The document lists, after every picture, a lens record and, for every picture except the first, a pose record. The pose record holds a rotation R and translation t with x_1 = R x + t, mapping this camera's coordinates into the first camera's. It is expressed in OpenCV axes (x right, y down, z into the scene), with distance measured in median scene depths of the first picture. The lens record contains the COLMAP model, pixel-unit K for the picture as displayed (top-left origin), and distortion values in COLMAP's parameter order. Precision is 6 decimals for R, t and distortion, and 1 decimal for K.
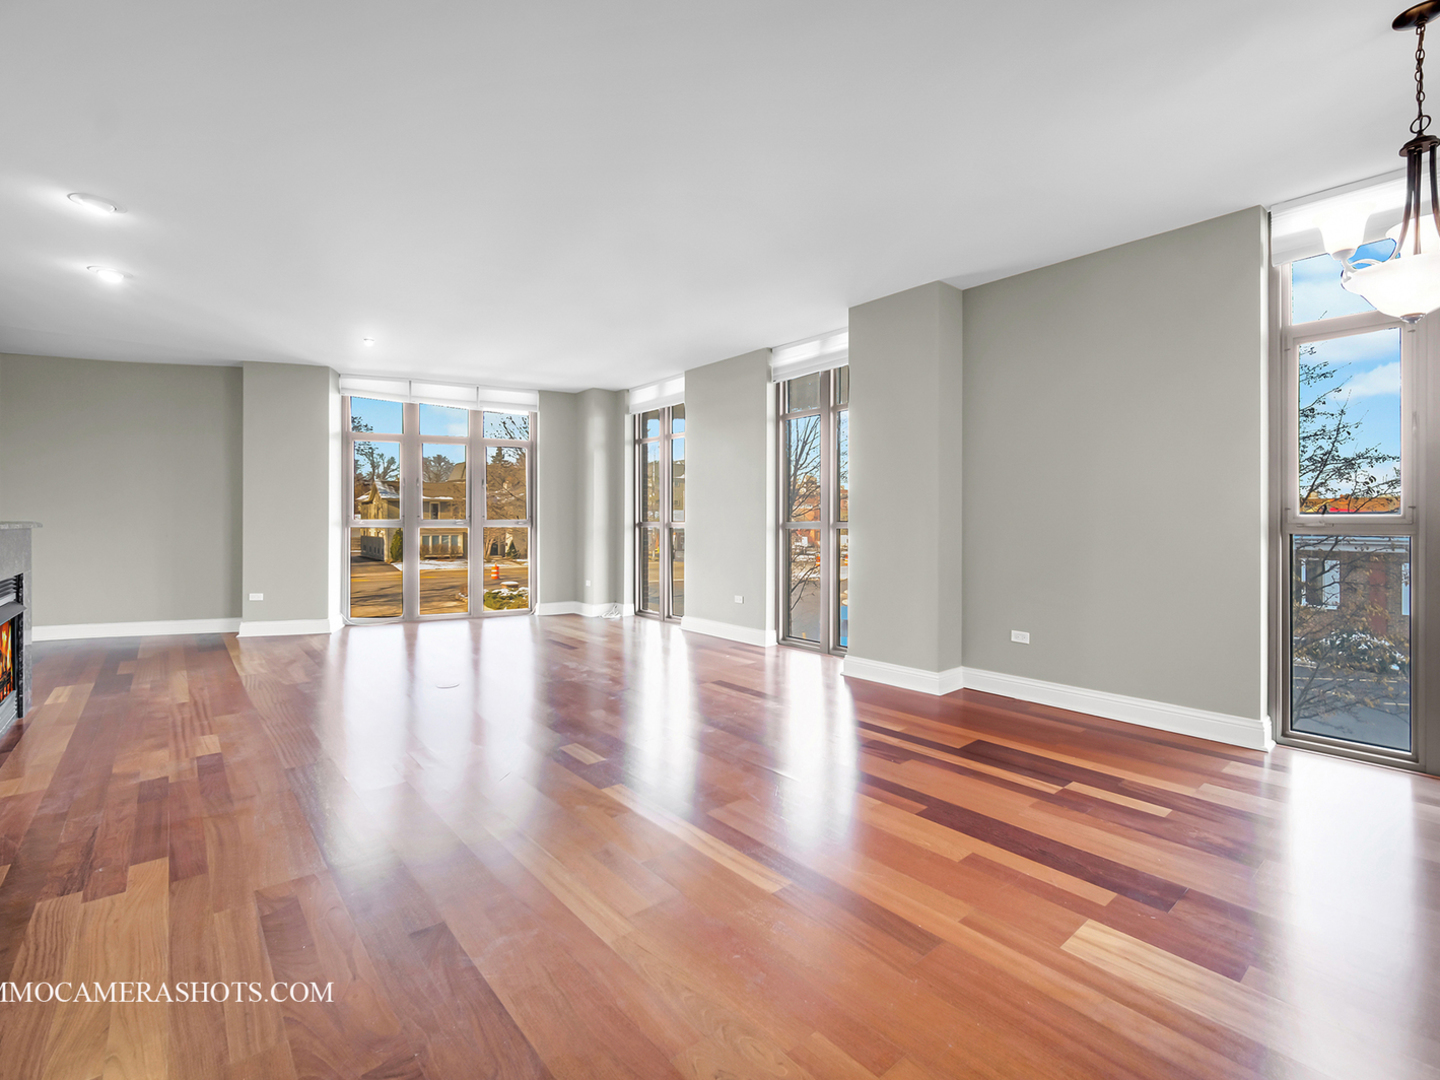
lens RADIAL K [[645.9, 0, 716.5], [0, 645.9, 529.9], [0, 0, 1]] dist [0.001160, -0.000131]
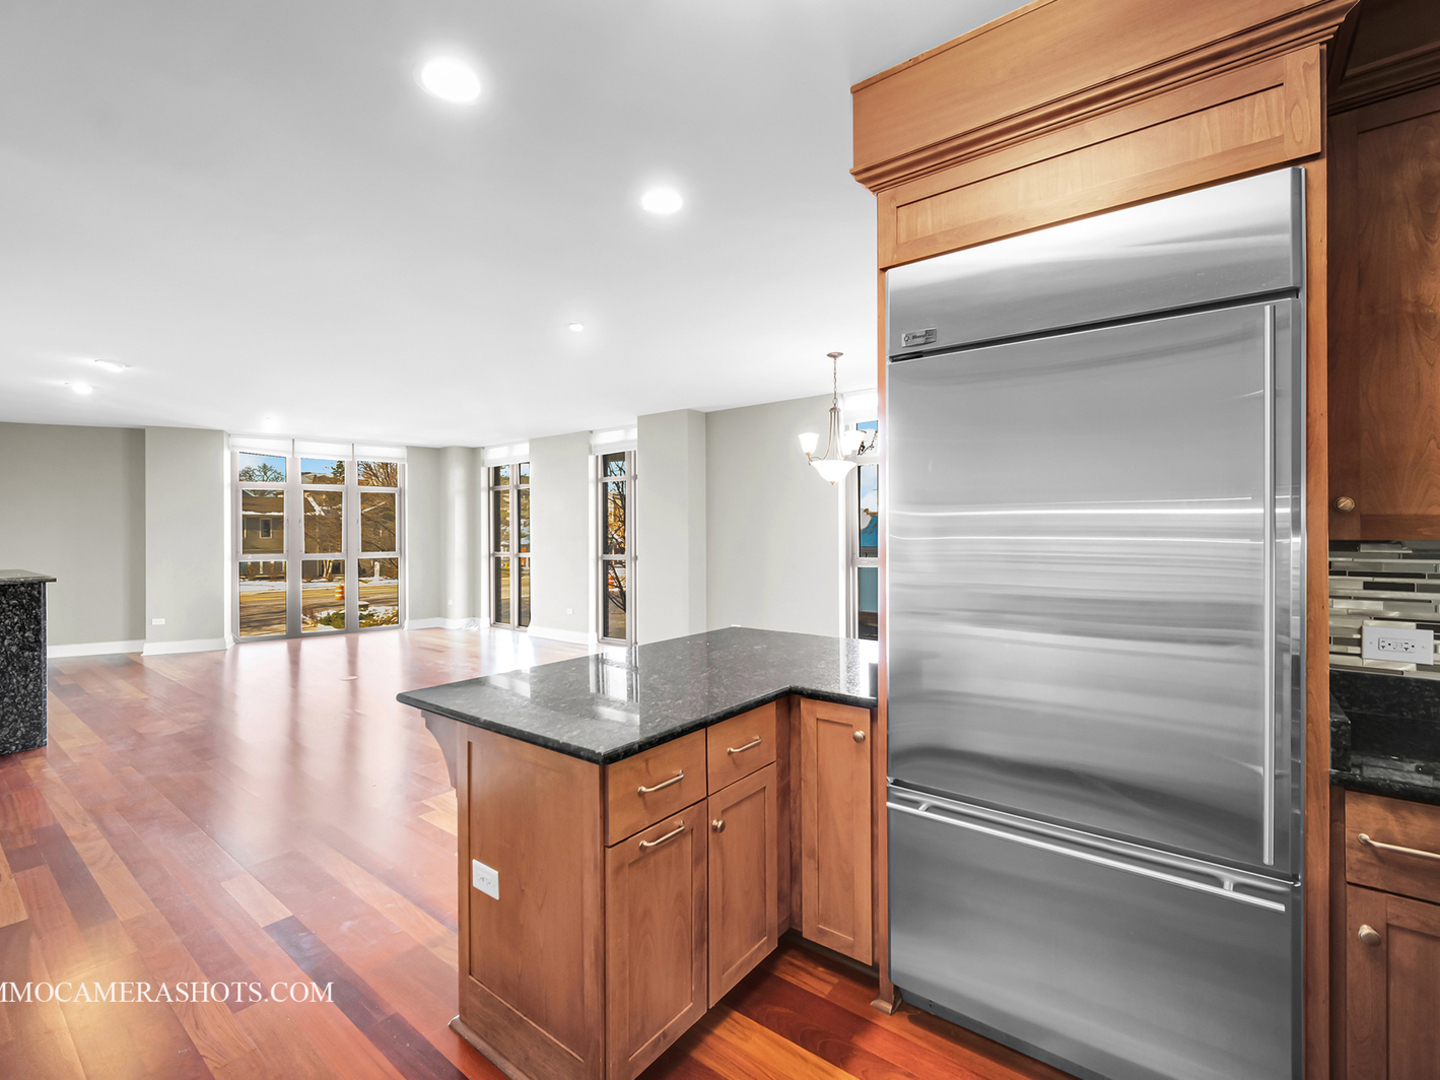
lens RADIAL K [[645.9, 0, 726.4], [0, 645.9, 538.6], [0, 0, 1]] dist [0.001160, -0.000131]
pose [[0.975640, -0.006947, 0.219266, 0.052880], [0.007927, 0.999962, -0.003590, -0.034754], [-0.219232, 0.005241, 0.975659, -0.367191]]
